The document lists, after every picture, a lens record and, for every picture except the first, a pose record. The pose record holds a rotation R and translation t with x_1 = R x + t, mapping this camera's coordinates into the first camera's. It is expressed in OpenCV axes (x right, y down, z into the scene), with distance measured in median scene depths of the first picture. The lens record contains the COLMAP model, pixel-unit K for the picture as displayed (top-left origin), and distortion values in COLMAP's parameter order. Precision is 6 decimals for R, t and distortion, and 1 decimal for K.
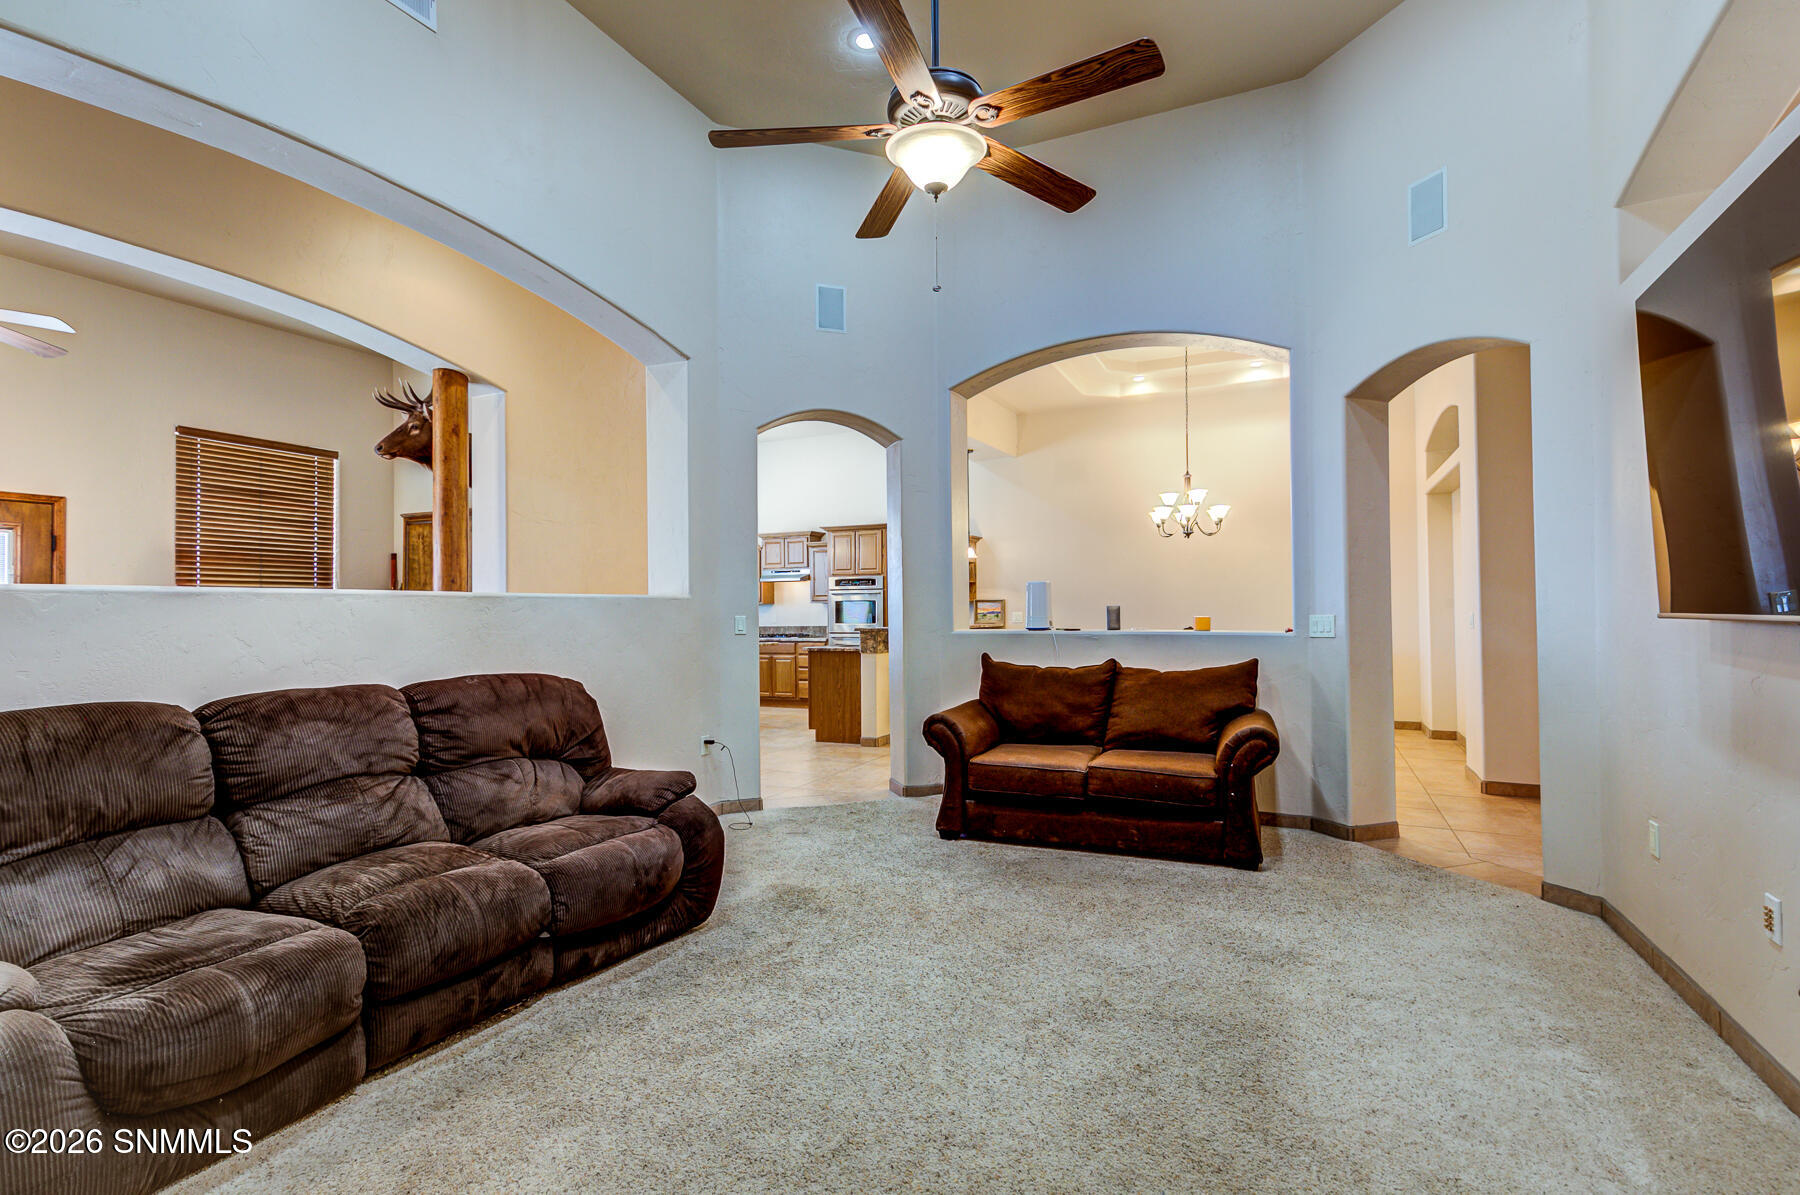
lens RADIAL K [[854.0, 0, 900.0], [0, 854.0, 597.5], [0, 0, 1]] dist [-0.000338, -0.000026]
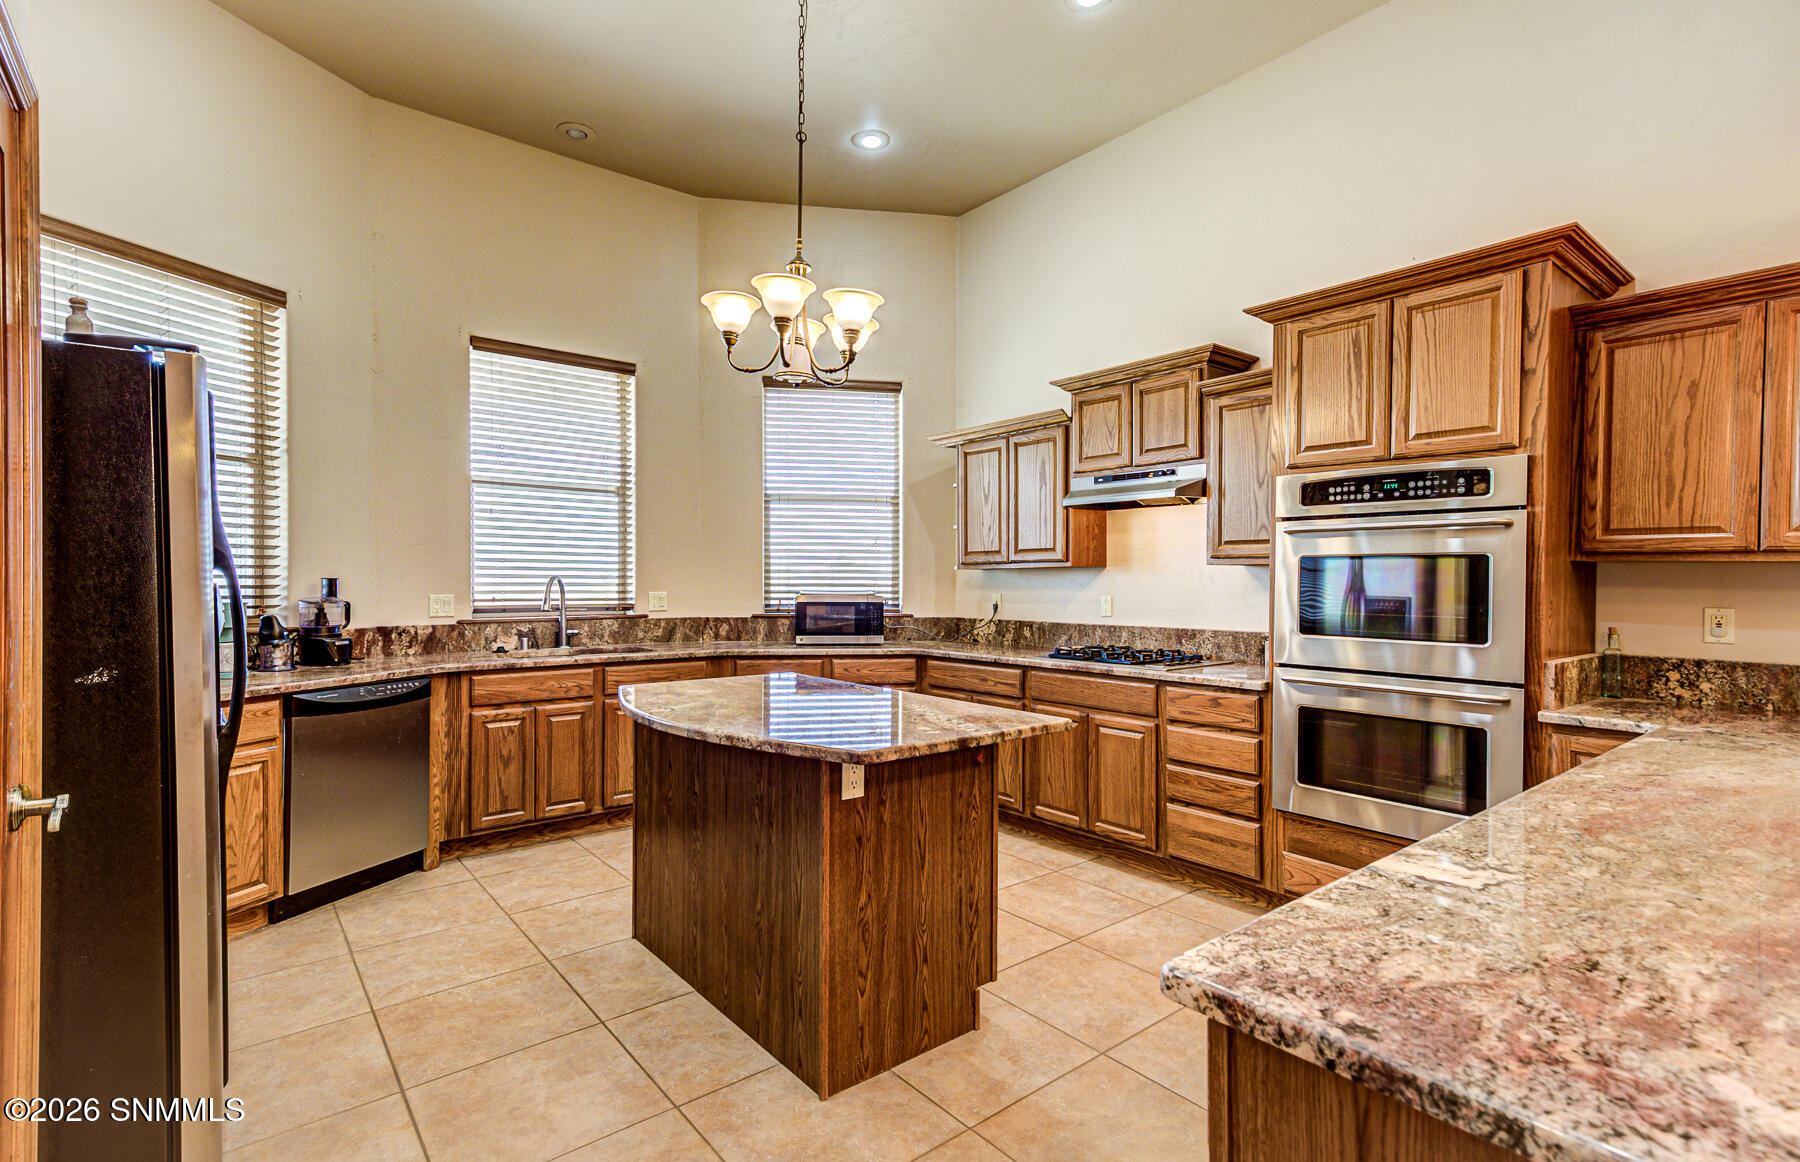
lens RADIAL K [[841.0, 0, 892.0], [0, 841.0, 586.0], [0, 0, 1]] dist [0.012002, -0.000209]
pose [[0.899038, 0.015246, -0.437605, -0.071168], [-0.002490, 0.999556, 0.029708, 0.005370], [0.437863, -0.025620, 0.898676, 0.647356]]
